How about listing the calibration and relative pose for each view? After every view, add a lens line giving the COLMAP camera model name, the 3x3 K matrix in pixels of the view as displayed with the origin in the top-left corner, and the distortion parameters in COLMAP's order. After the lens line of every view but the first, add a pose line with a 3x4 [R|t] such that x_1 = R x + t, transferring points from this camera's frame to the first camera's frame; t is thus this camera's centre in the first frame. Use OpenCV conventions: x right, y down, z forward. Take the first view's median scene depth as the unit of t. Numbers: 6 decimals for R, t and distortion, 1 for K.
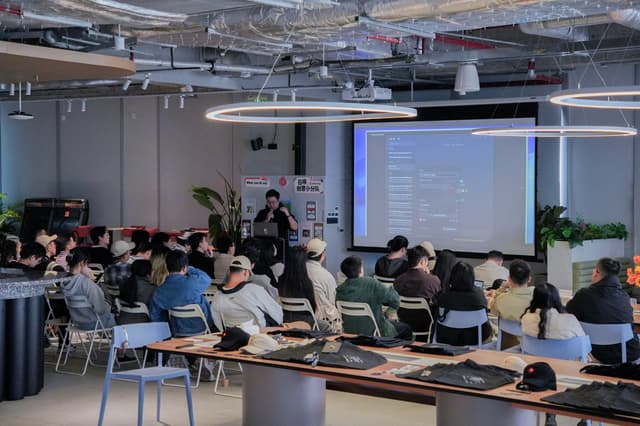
lens RADIAL K [[1173.3, 0, 301.2], [0, 1173.3, 195.5], [0, 0, 1]] dist [0.279380, 0.114038]
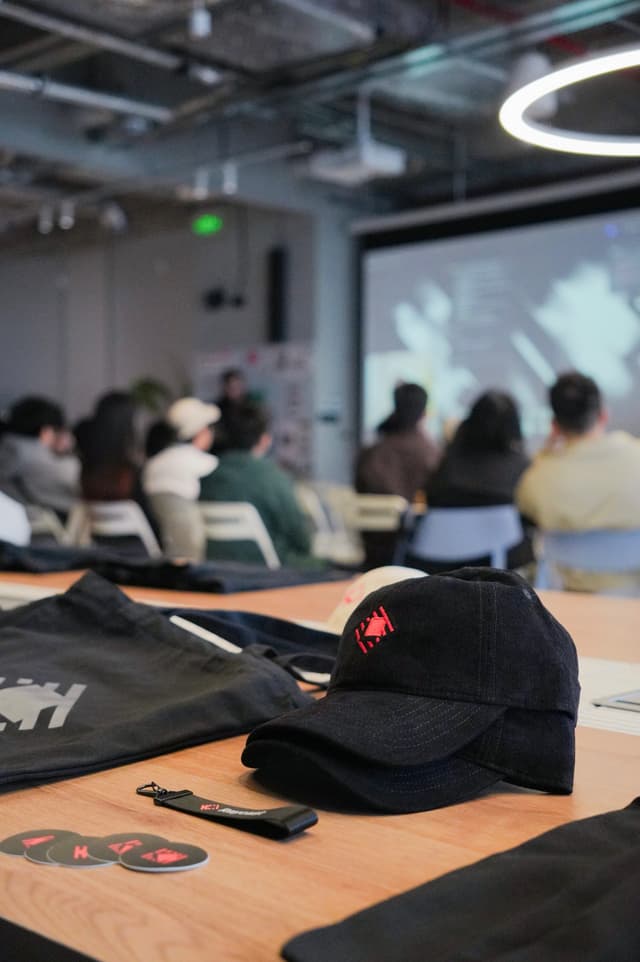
lens RADIAL K [[1266.5, 0, 305.3], [0, 1266.5, 480.4], [0, 0, 1]] dist [0.145874, 0.045609]
pose [[0.994757, -0.004477, -0.102164, 0.091359], [0.004496, 0.999990, -0.000049, 0.060301], [0.102163, -0.000411, 0.994768, 0.397631]]
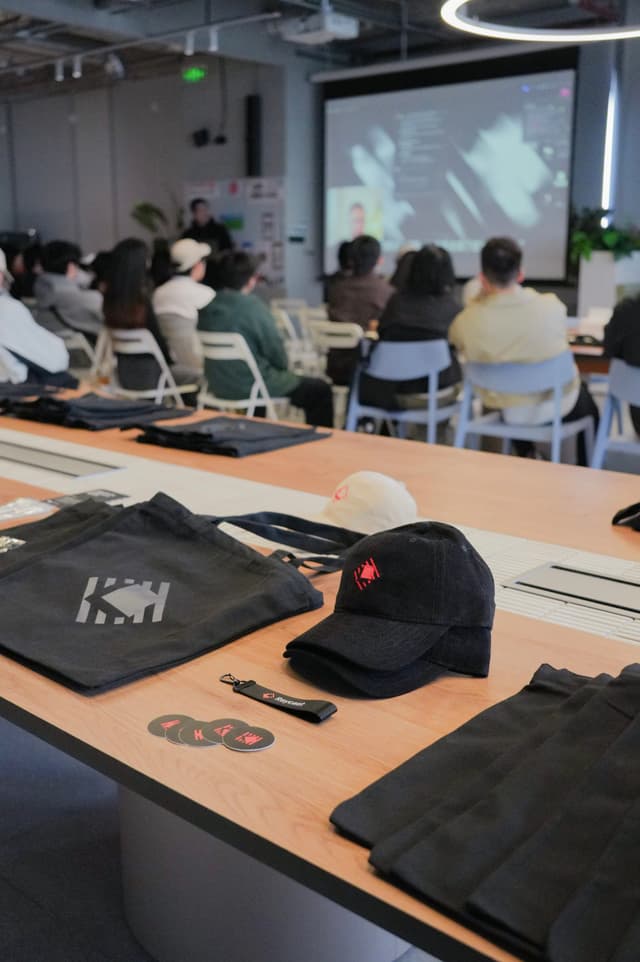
lens RADIAL K [[1020.6, 0, 320.0], [0, 1020.6, 481.0], [0, 0, 1]] dist [-0.019370, -0.010113]
pose [[0.998355, 0.005989, -0.057025, 0.089165], [0.005759, 0.979028, 0.203646, 0.044849], [0.057048, -0.203640, 0.977382, 0.385062]]
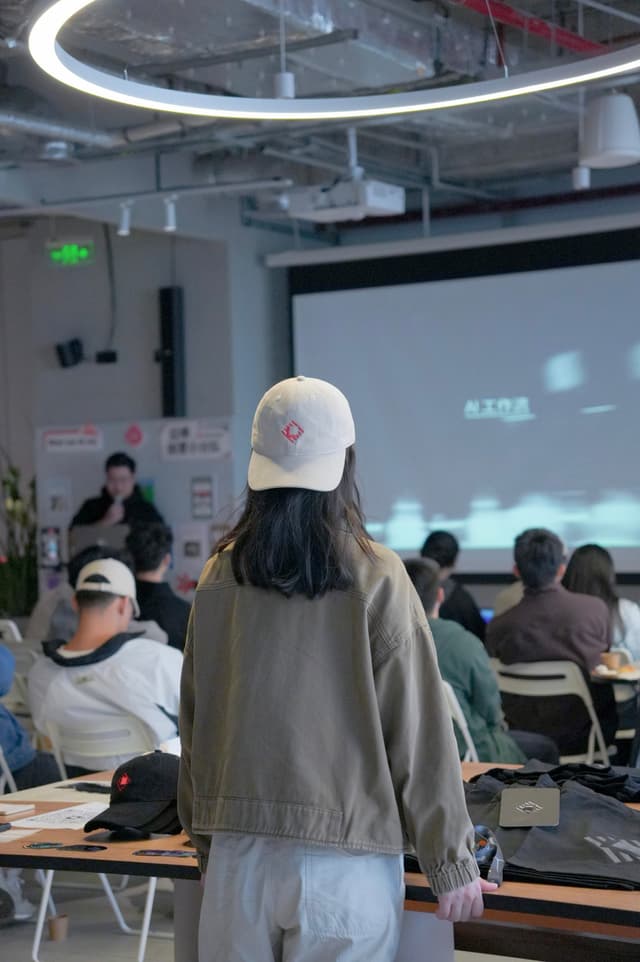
lens RADIAL K [[2027.8, 0, 320.0], [0, 2027.8, 481.0], [0, 0, 1]] dist [0.295080, 0.318727]
pose [[0.992838, -0.032231, 0.115039, -0.040012], [0.035578, 0.998998, -0.027161, 0.032810], [-0.114048, 0.031060, 0.992990, 0.272430]]
